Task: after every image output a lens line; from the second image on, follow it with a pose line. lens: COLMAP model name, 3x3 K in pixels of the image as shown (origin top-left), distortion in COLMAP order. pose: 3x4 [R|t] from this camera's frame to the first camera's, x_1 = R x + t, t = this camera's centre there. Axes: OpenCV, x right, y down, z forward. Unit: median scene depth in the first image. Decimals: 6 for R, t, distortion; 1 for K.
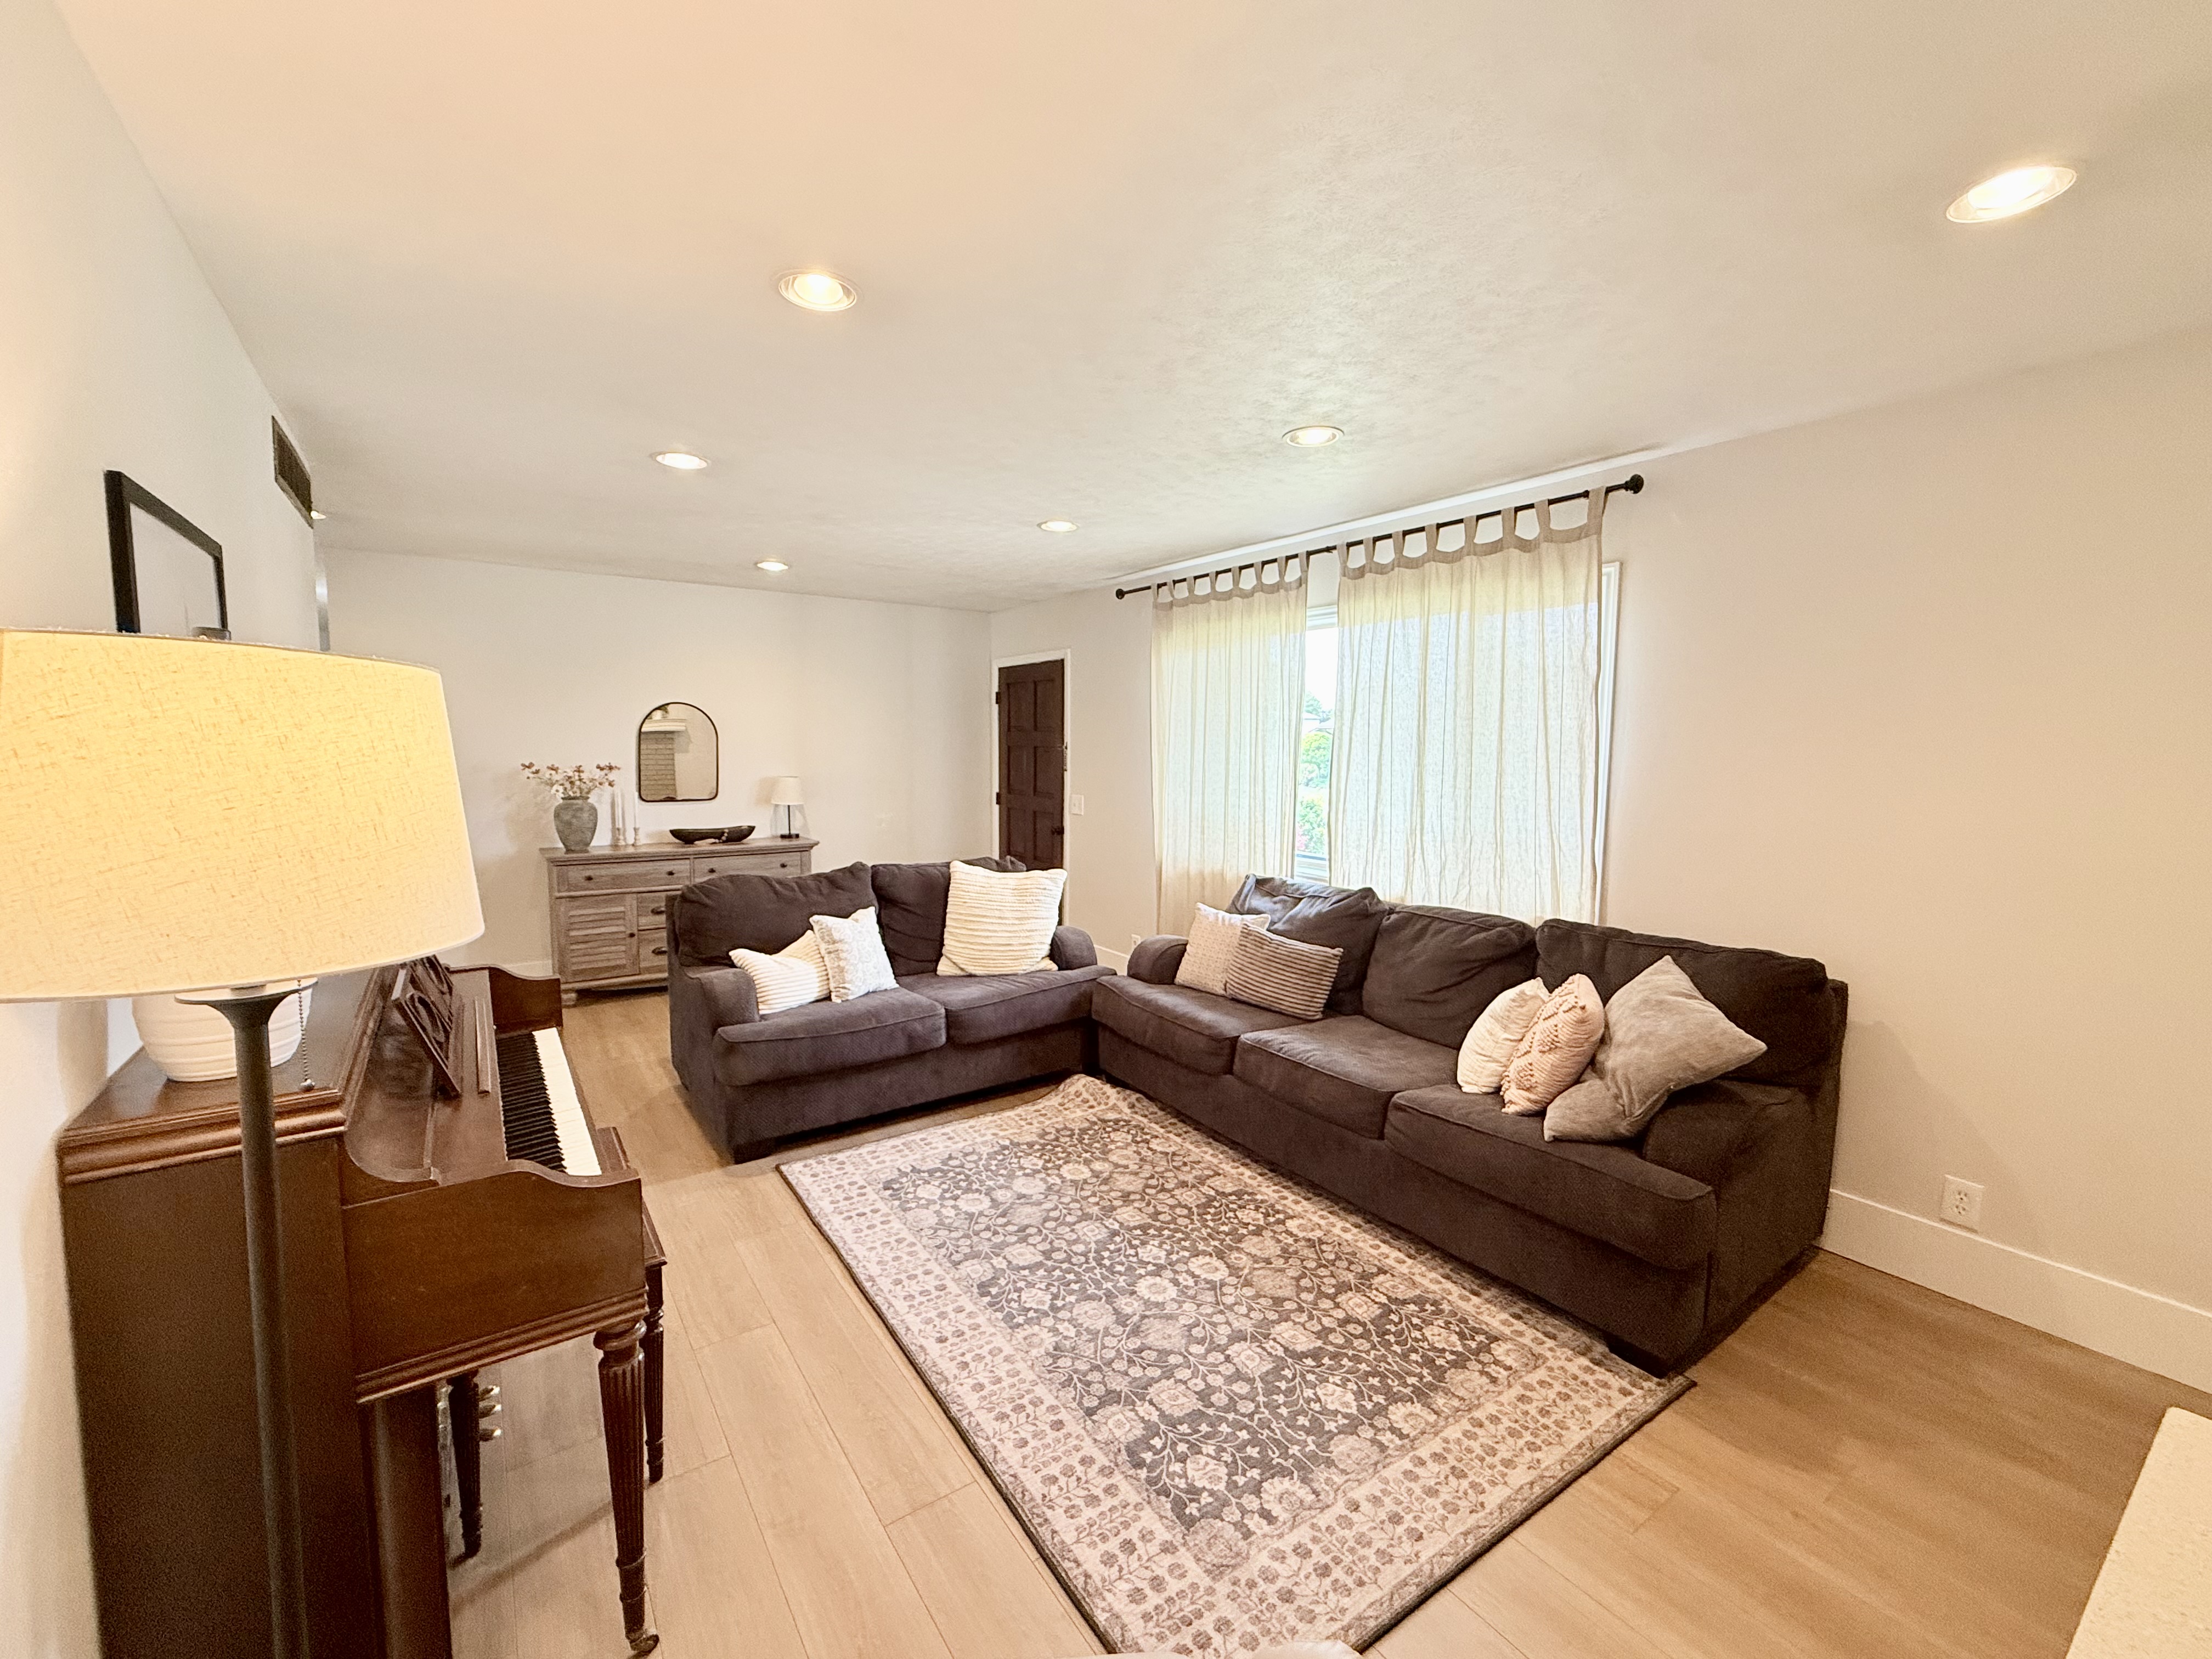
lens RADIAL K [[922.0, 0, 1106.0], [0, 922.0, 829.5], [0, 0, 1]] dist [0.007021, 0.000199]
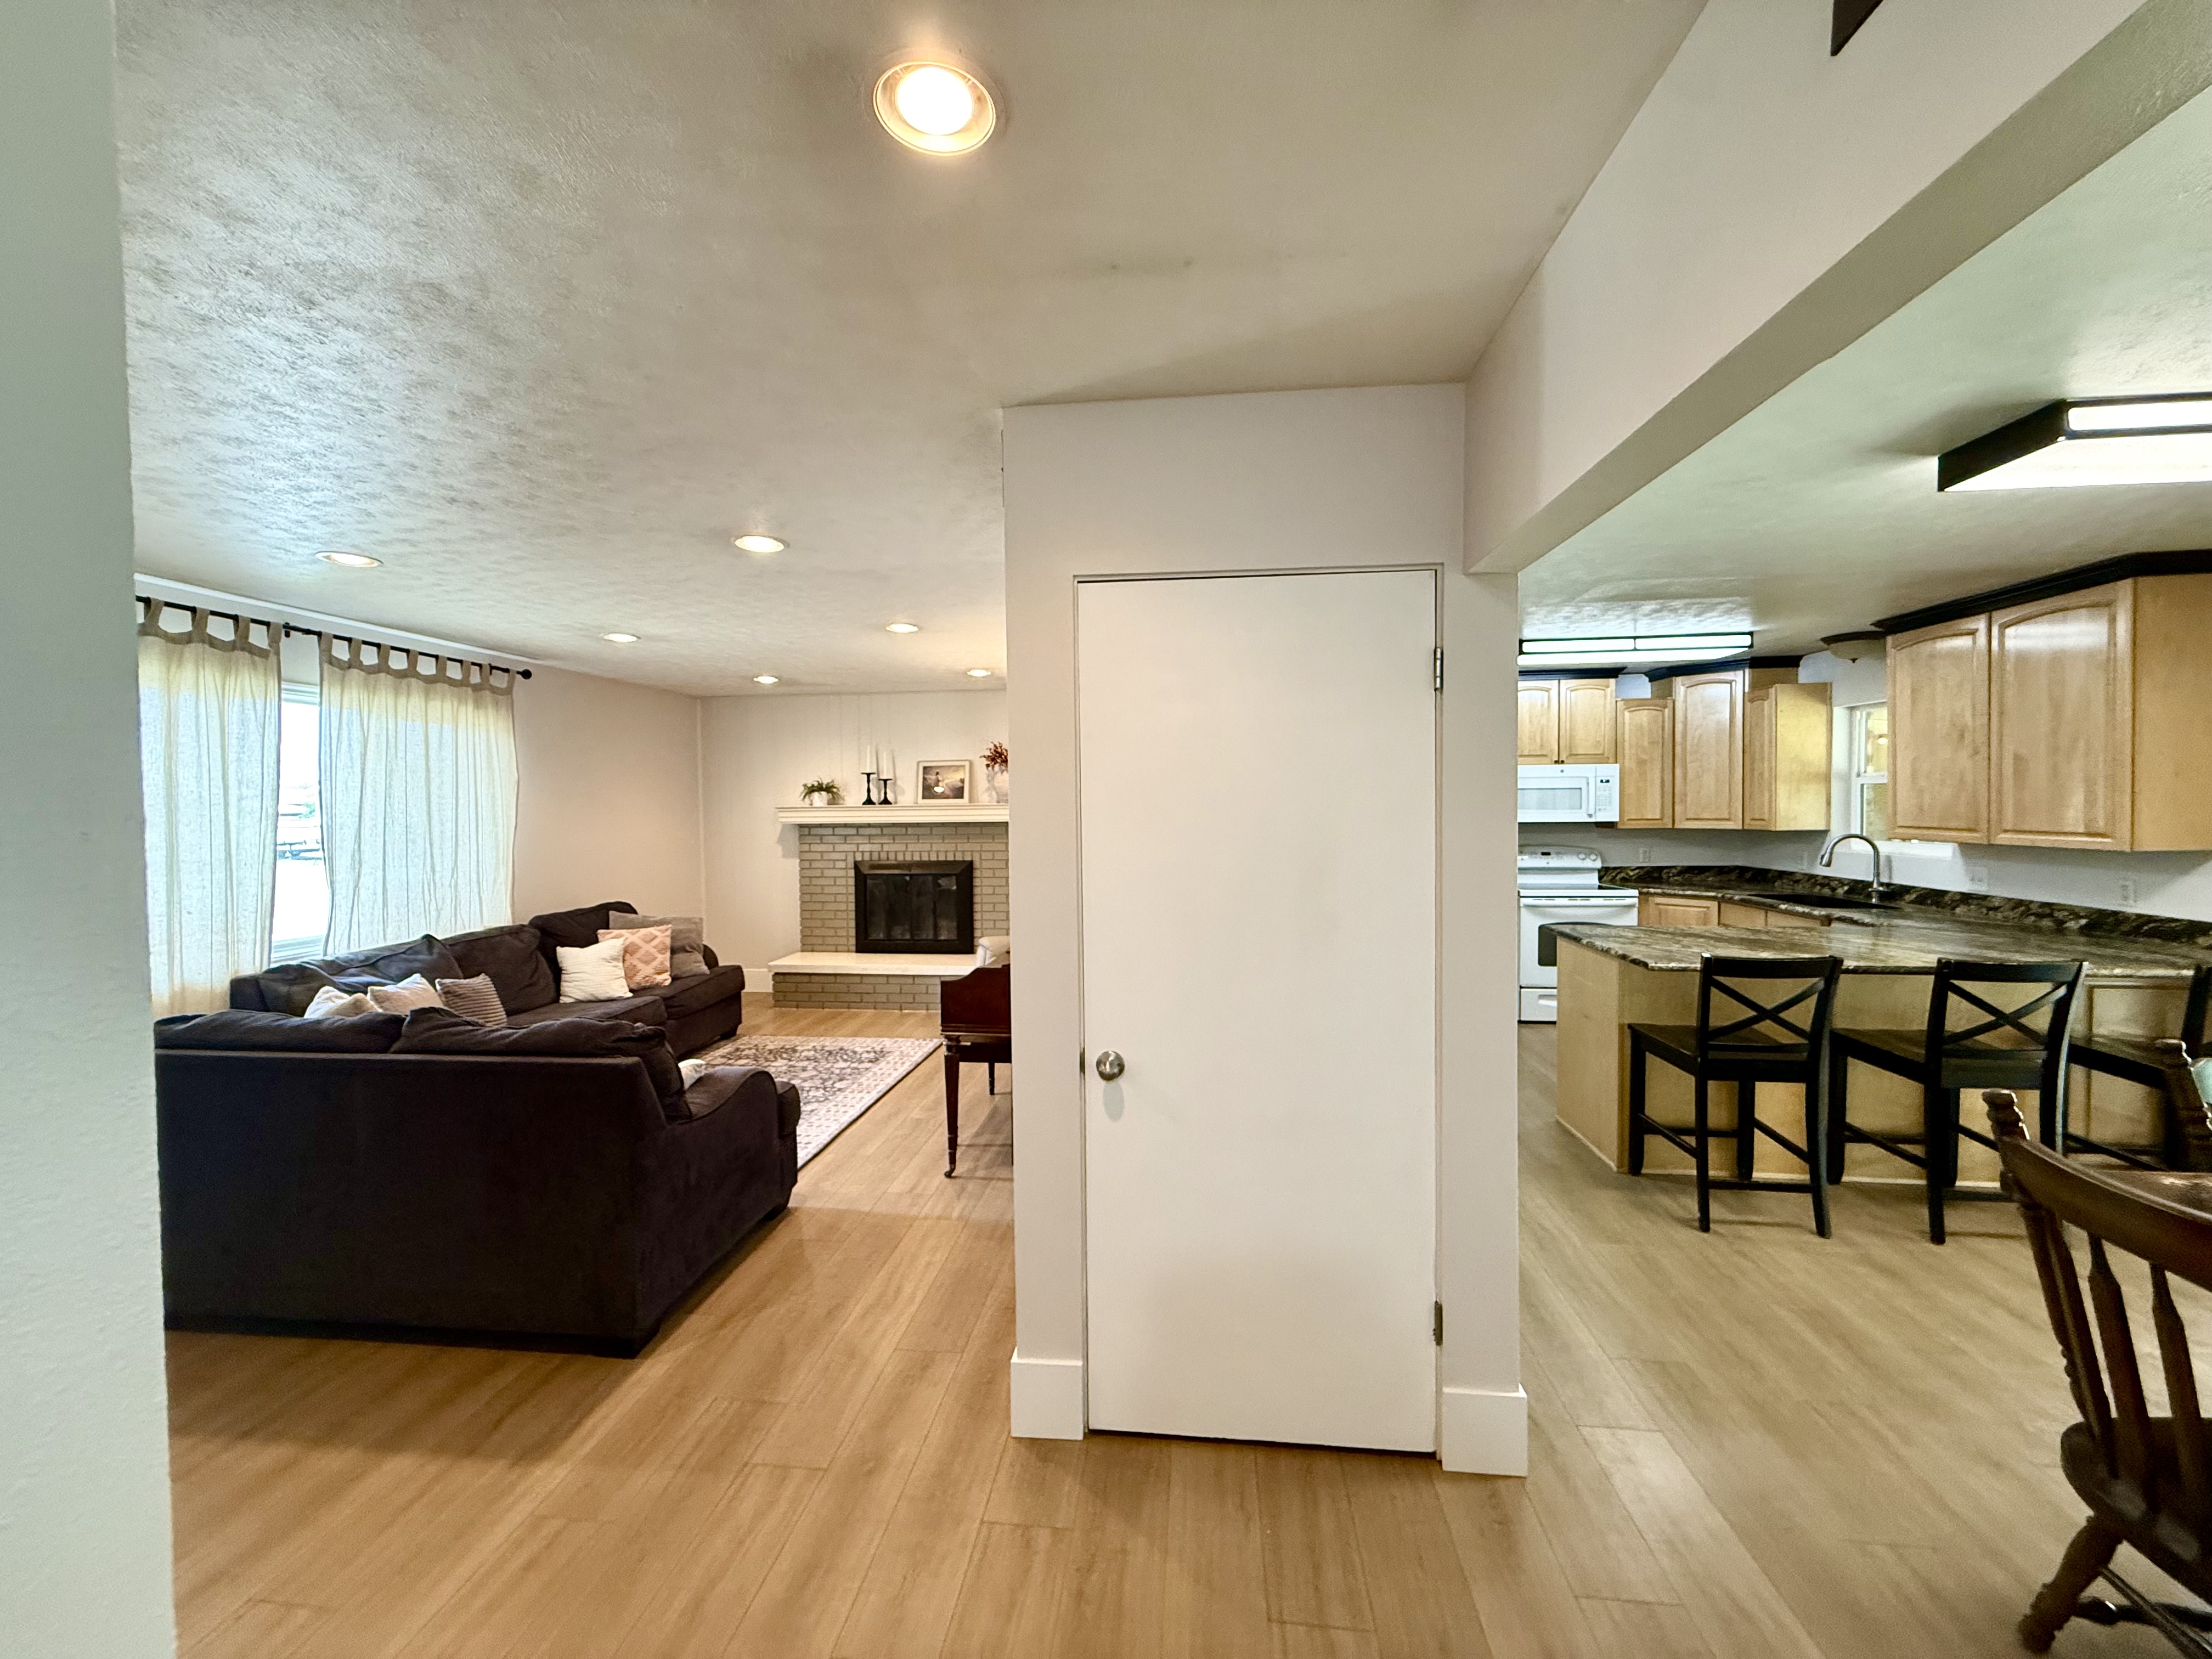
lens RADIAL K [[886.6, 0, 1100.0], [0, 886.6, 826.3], [0, 0, 1]] dist [0.003431, 0.000412]
pose [[-0.748893, -0.016434, 0.662488, -1.203873], [0.067723, 0.992561, 0.101177, -0.142434], [-0.659222, 0.120636, -0.742208, 1.311104]]
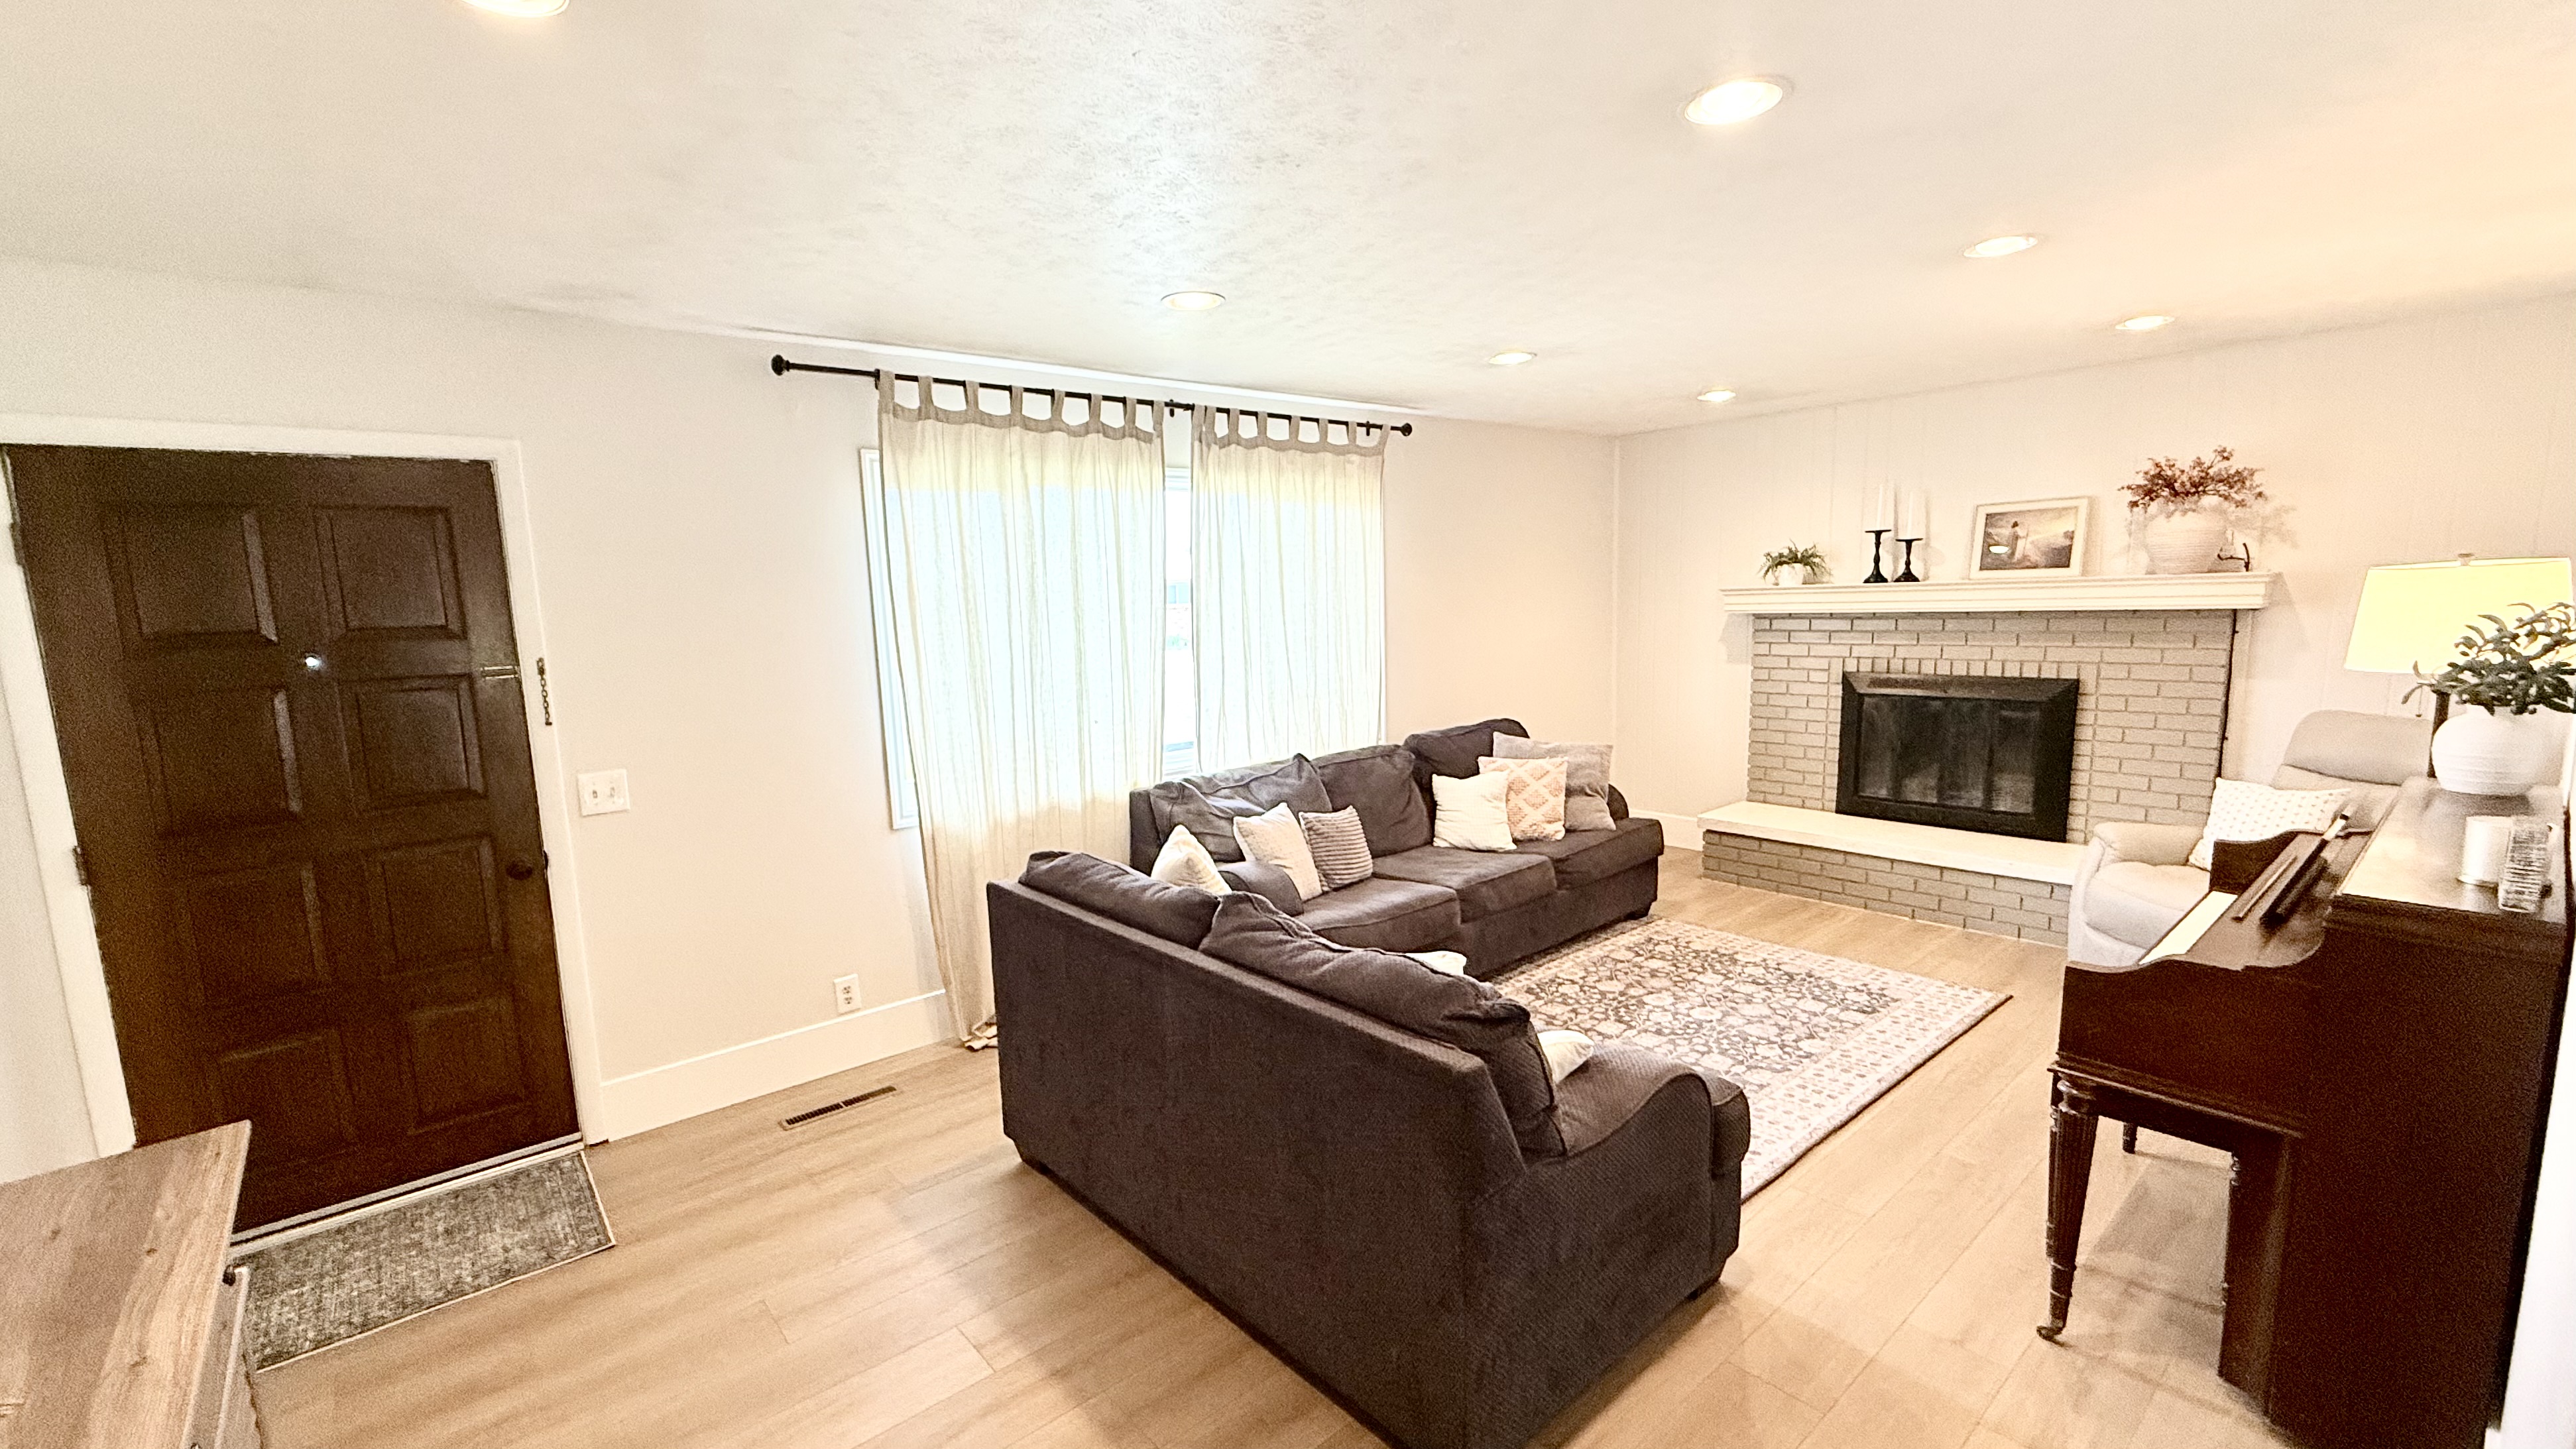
lens RADIAL K [[1068.3, 0, 1230.4], [0, 1068.3, 751.3], [0, 0, 1]] dist [0.002649, 0.000257]
pose [[-0.077582, -0.152821, 0.985204, -0.942607], [0.129536, 0.978261, 0.161945, -0.151765], [-0.988535, 0.140183, -0.056099, 1.182368]]
